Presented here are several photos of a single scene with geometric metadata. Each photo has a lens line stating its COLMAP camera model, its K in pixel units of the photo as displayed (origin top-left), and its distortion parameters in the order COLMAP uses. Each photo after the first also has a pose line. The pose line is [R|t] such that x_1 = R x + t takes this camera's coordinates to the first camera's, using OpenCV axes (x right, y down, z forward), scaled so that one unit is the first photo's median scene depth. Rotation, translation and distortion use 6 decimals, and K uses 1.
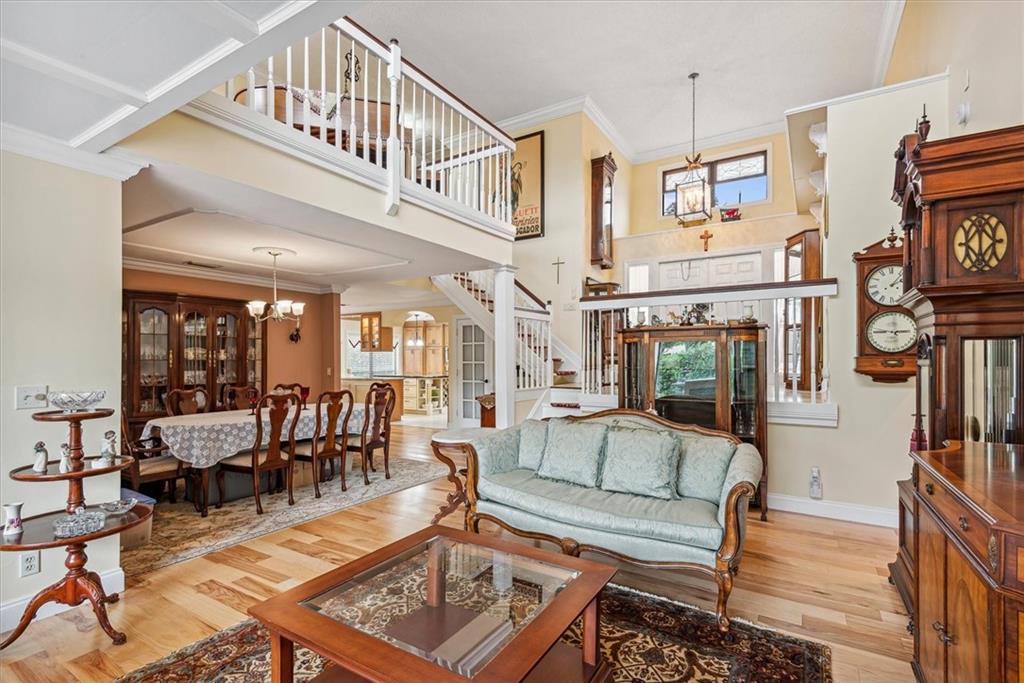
lens RADIAL K [[477.2, 0, 512.9], [0, 477.2, 362.8], [0, 0, 1]] dist [0.000611, 0.000088]
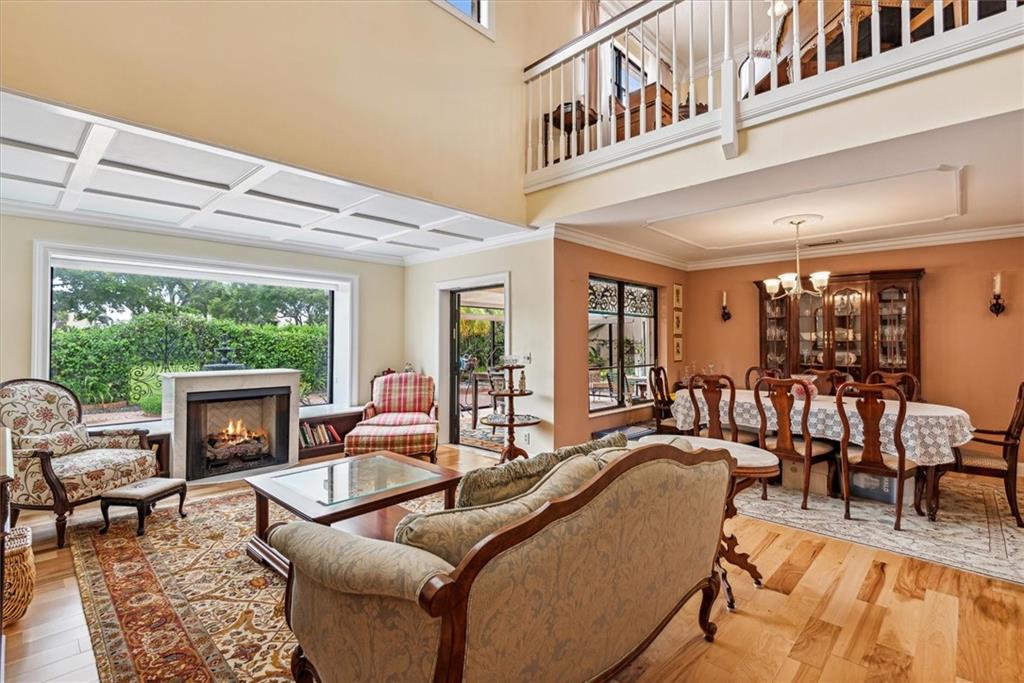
lens RADIAL K [[468.4, 0, 512.0], [0, 468.4, 341.5], [0, 0, 1]] dist [0.000577, -0.000024]
pose [[-0.222705, 0.006217, -0.974866, 0.510239], [-0.011464, 0.999894, 0.008996, -0.007191], [0.974818, 0.013180, -0.222610, 0.715588]]
